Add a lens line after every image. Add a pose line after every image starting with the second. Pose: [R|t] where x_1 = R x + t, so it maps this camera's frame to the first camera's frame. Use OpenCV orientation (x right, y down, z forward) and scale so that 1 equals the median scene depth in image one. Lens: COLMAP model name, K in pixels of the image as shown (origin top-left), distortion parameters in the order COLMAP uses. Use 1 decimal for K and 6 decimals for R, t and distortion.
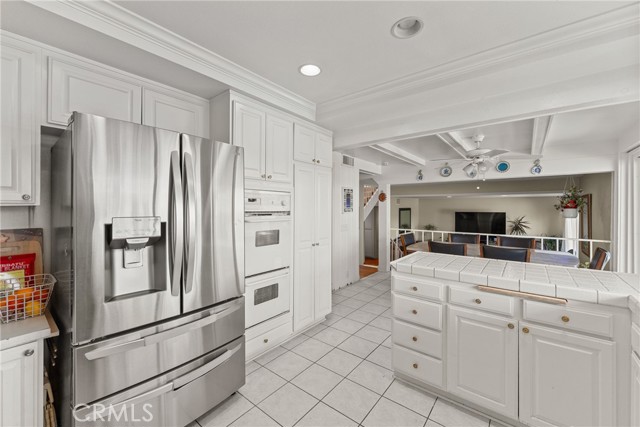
lens RADIAL K [[256.3, 0, 315.2], [0, 256.3, 208.4], [0, 0, 1]] dist [-0.002975, -0.001140]
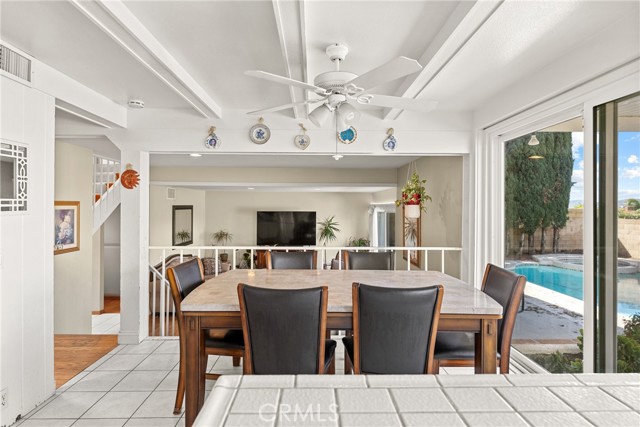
lens RADIAL K [[344.6, 0, 318.8], [0, 344.6, 204.1], [0, 0, 1]] dist [0.000200, 0.000548]
pose [[0.759873, 0.007132, 0.650032, 0.123151], [-0.000265, 0.999943, -0.010662, 0.006760], [-0.650071, 0.007930, 0.759832, 0.330779]]
